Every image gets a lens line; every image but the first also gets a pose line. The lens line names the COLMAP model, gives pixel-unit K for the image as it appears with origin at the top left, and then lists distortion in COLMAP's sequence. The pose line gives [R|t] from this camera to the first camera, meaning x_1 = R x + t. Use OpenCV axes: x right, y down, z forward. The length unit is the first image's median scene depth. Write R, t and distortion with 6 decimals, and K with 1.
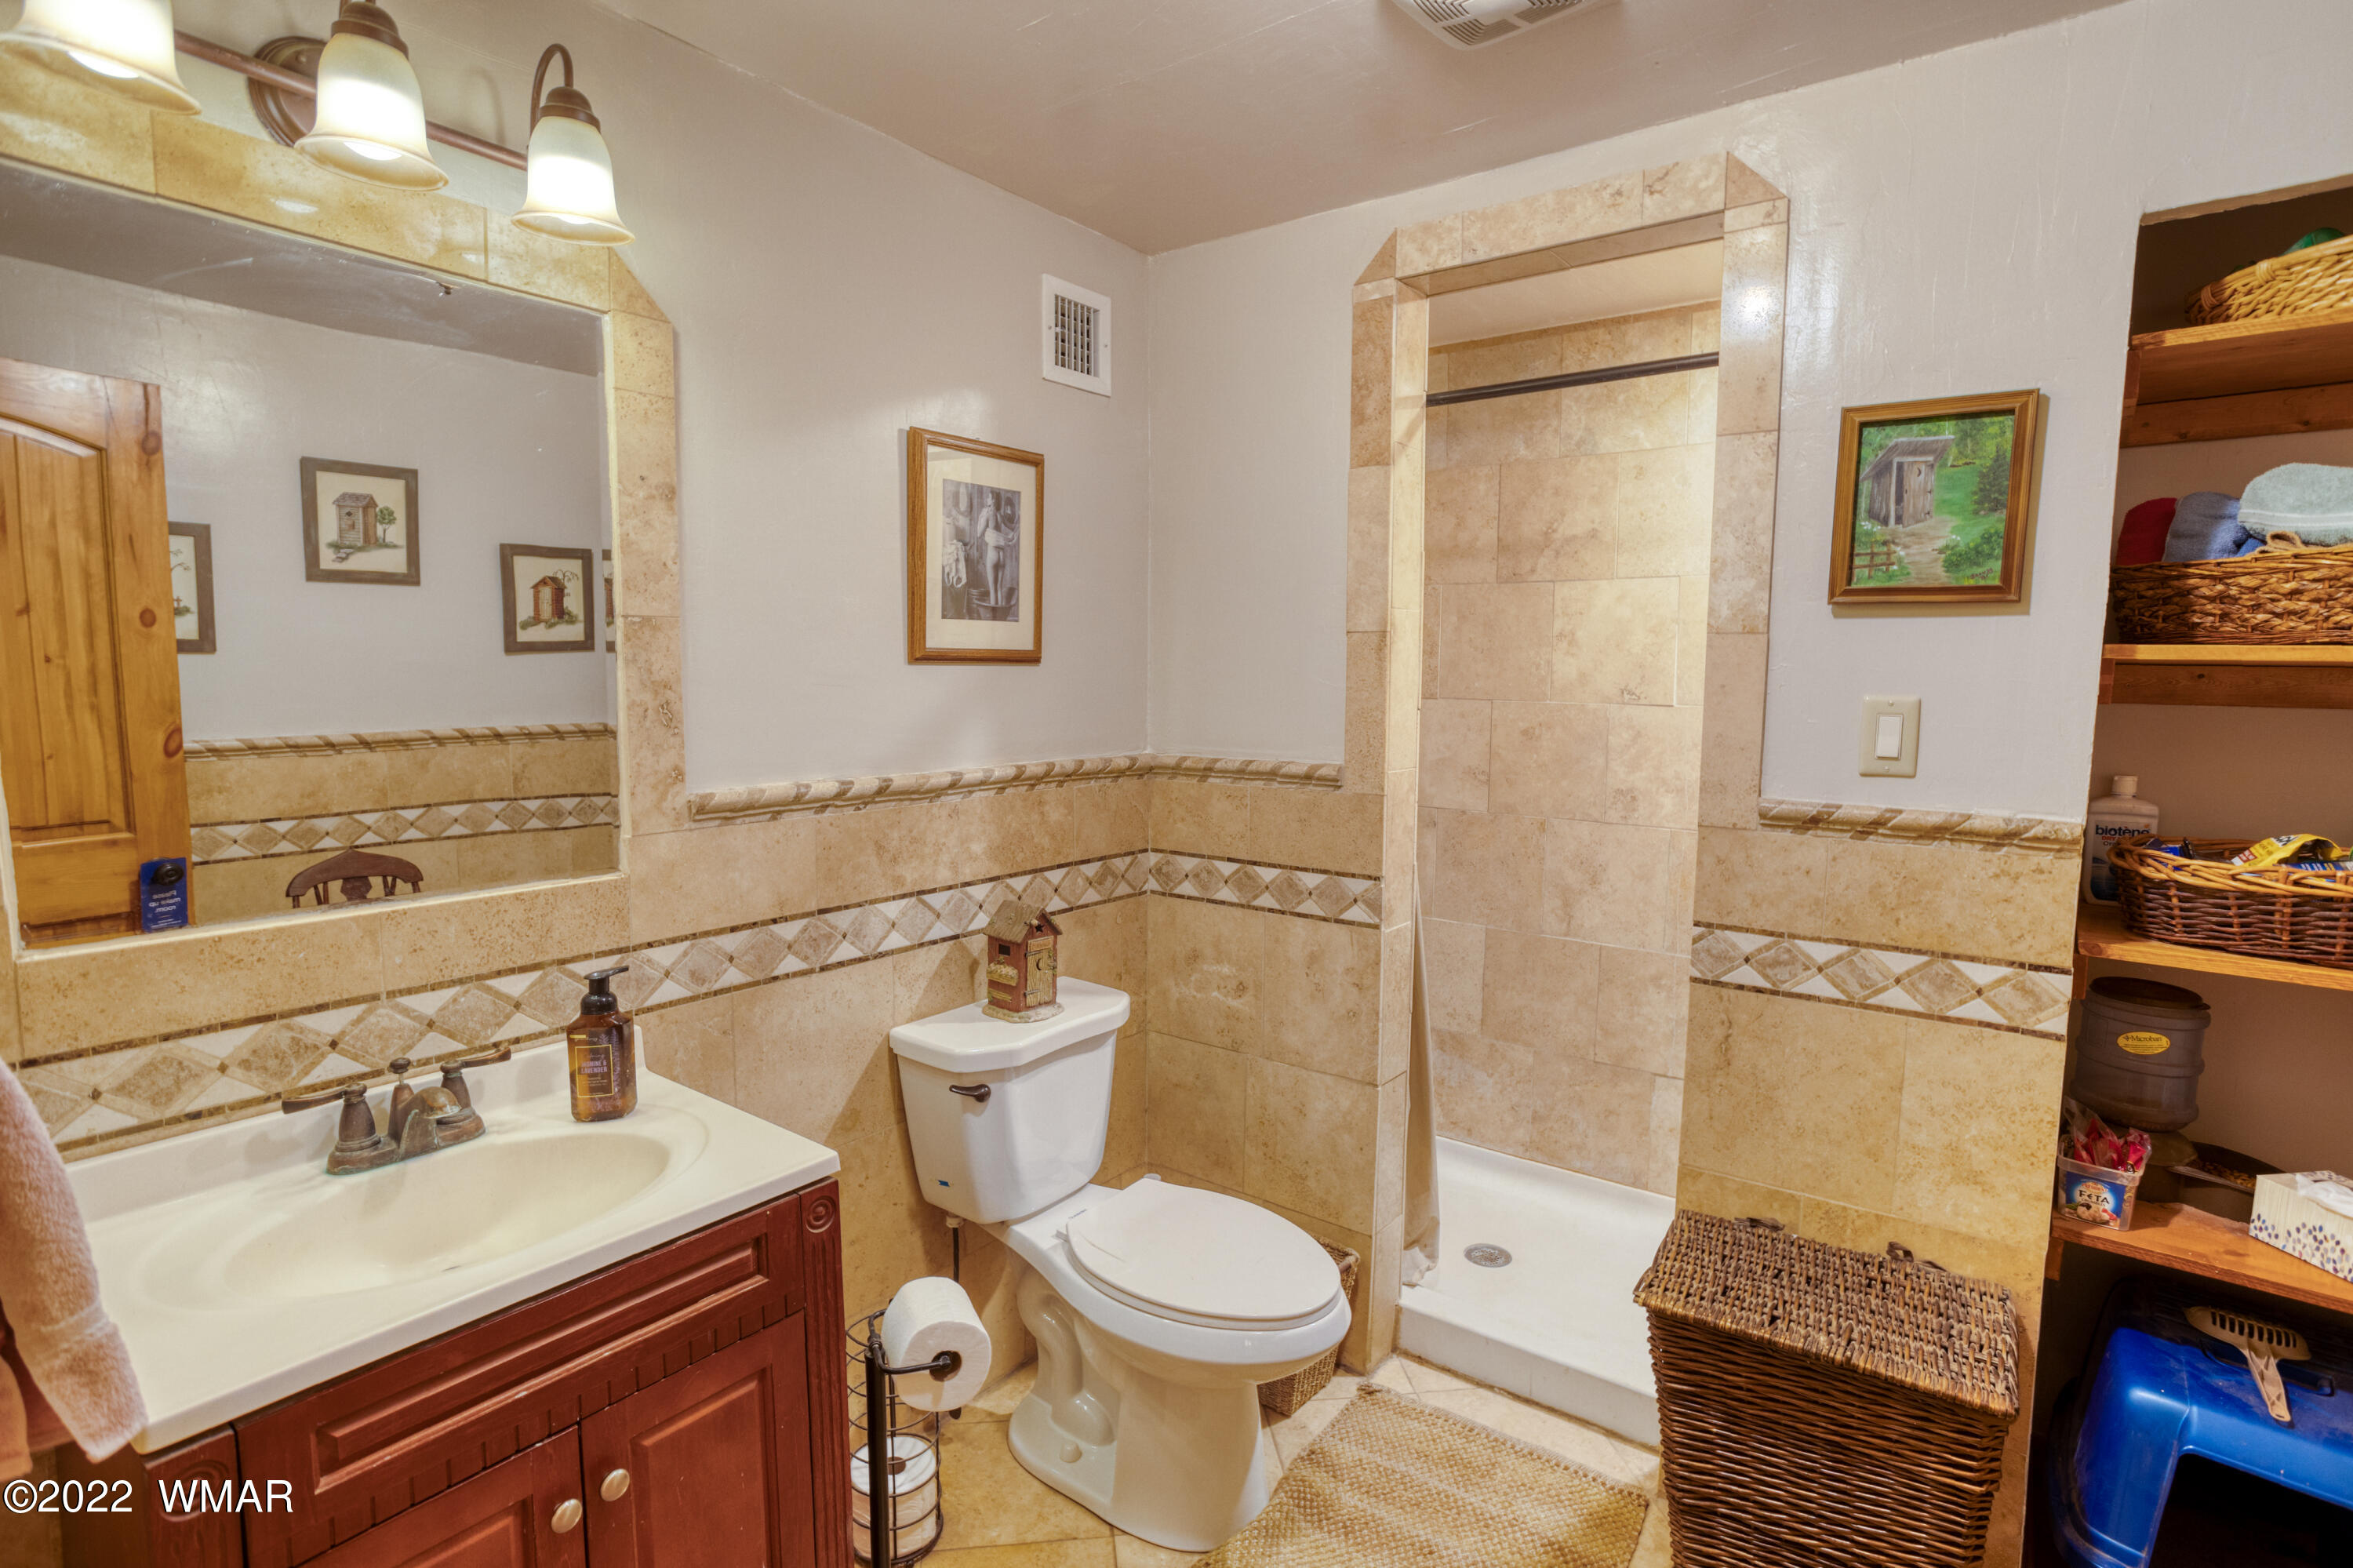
lens RADIAL K [[1143.3, 0, 1182.7], [0, 1143.3, 784.2], [0, 0, 1]] dist [-0.006937, -0.000688]
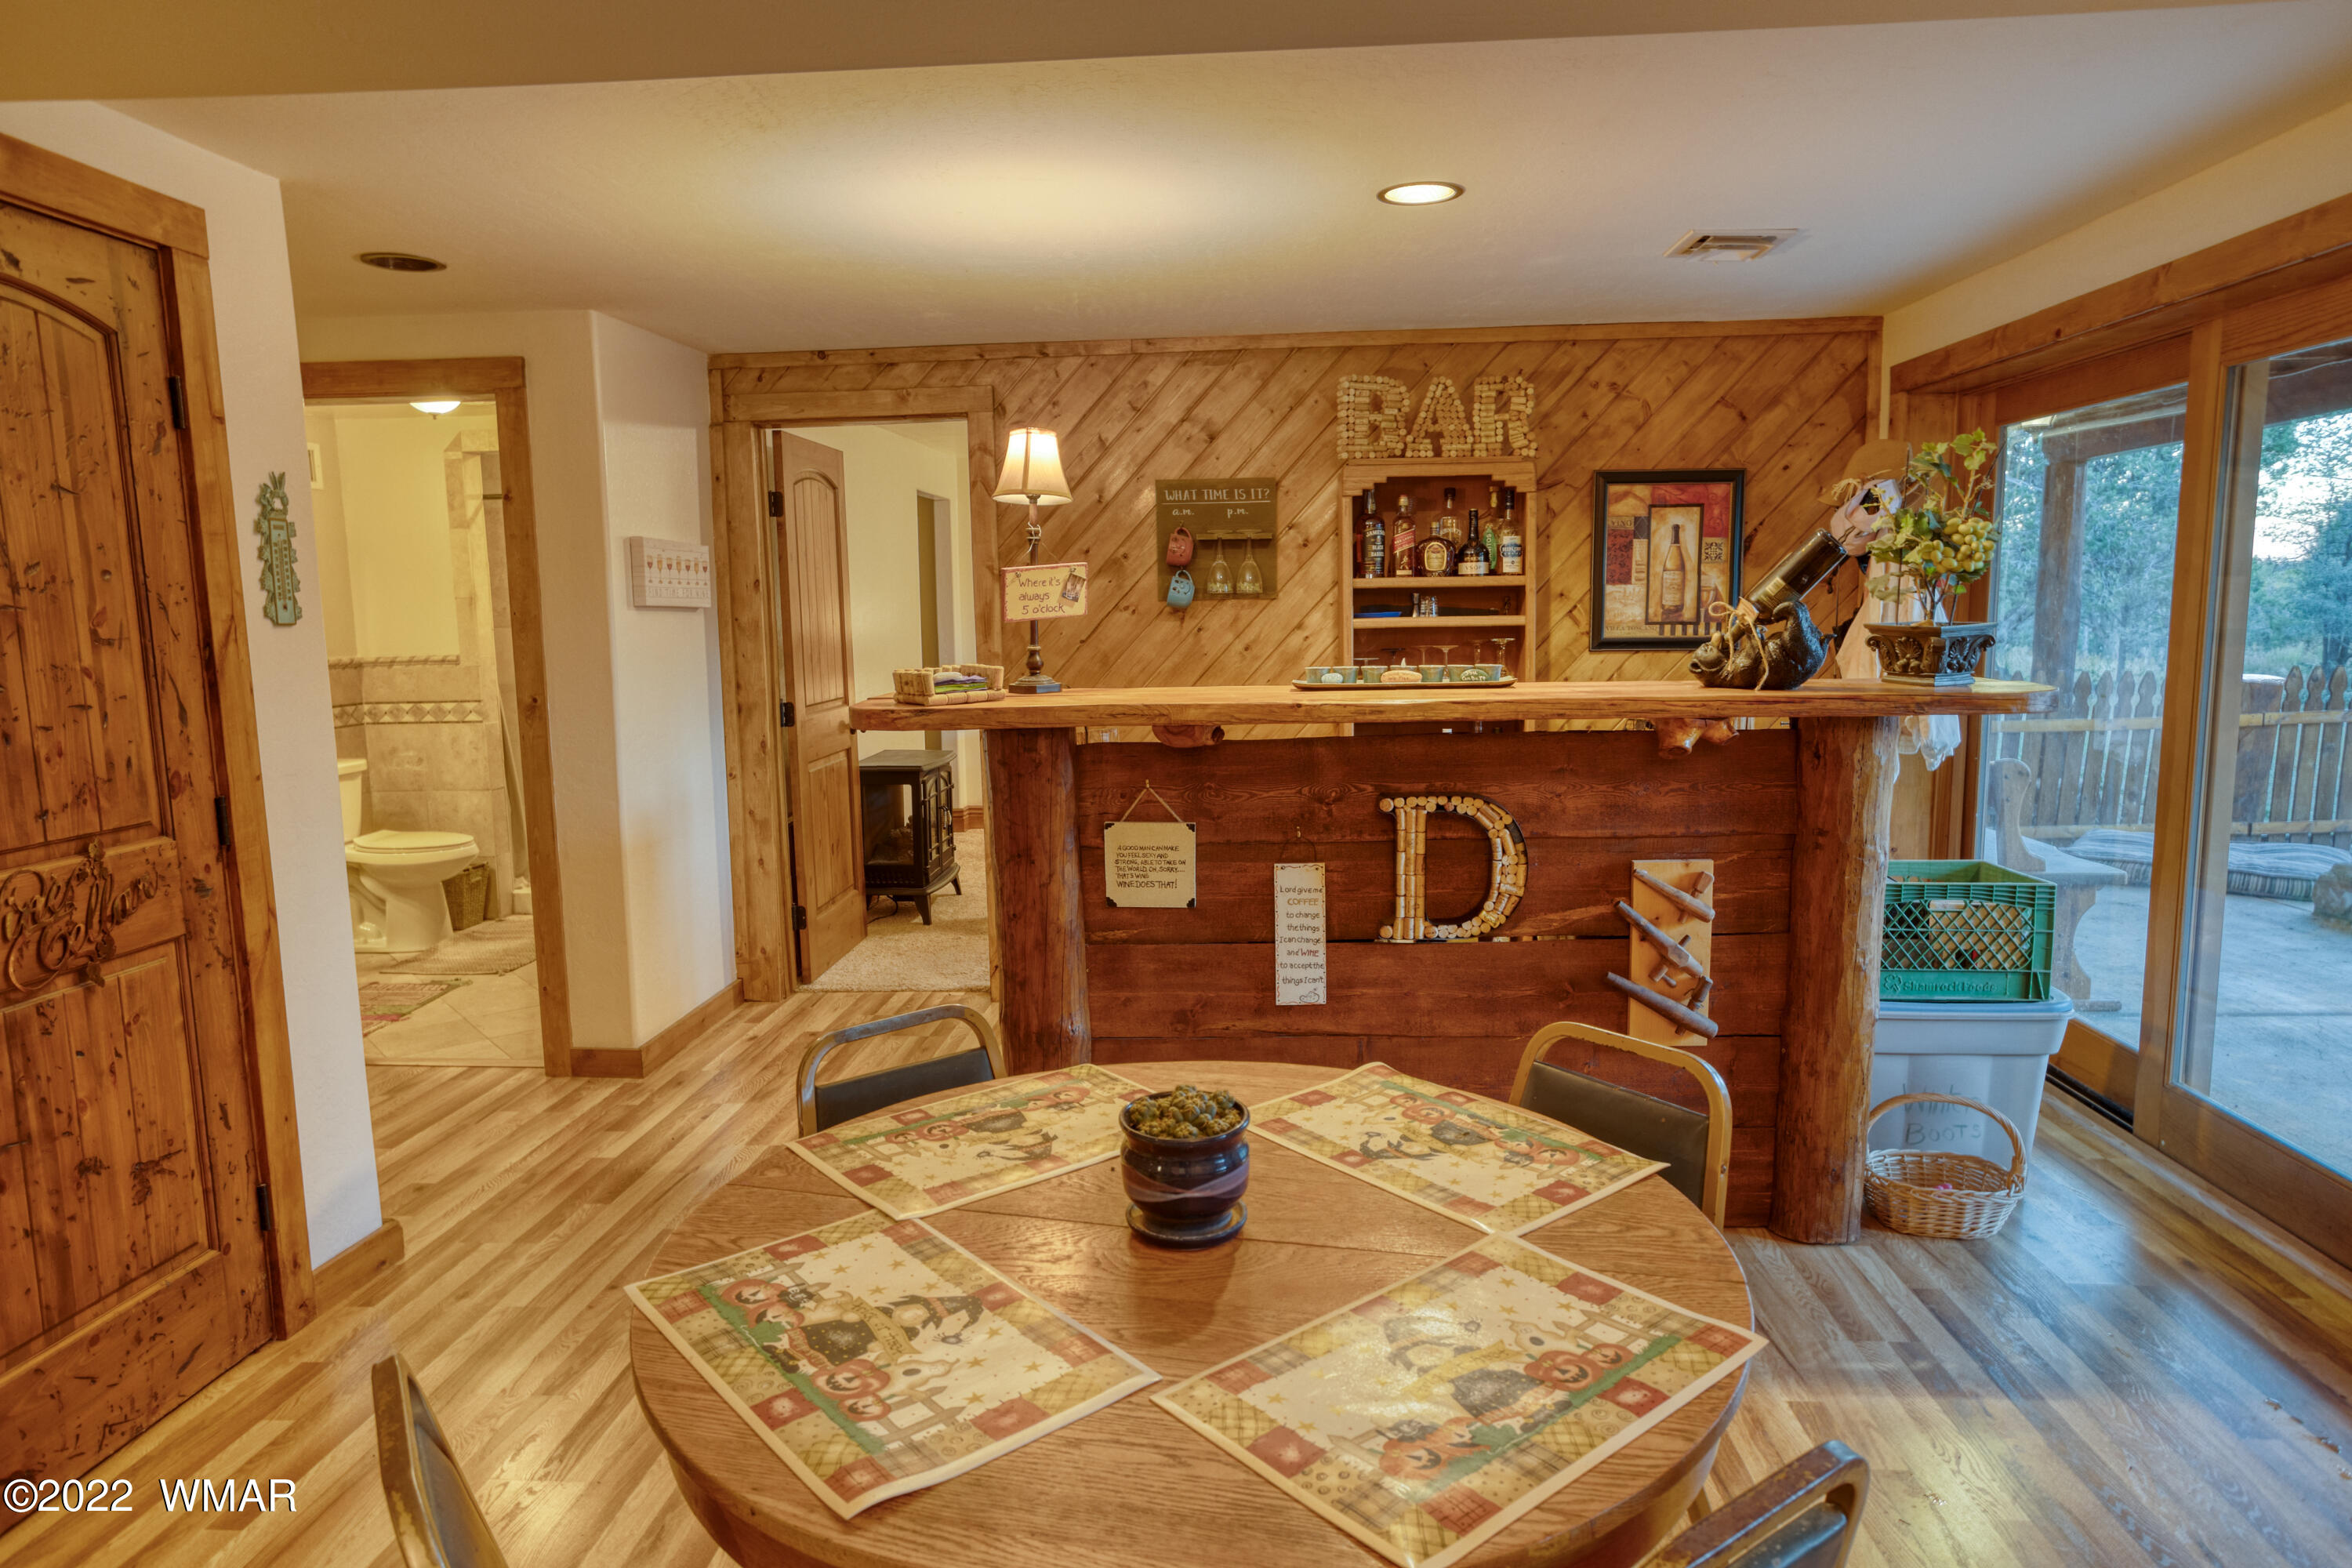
lens RADIAL K [[1404.0, 0, 1188.6], [0, 1404.0, 781.3], [0, 0, 1]] dist [-0.028356, 0.009272]
pose [[0.832528, -0.093964, 0.545956, -0.190928], [0.085281, 0.995501, 0.041291, 0.241812], [-0.547380, 0.012184, 0.836795, -2.117405]]
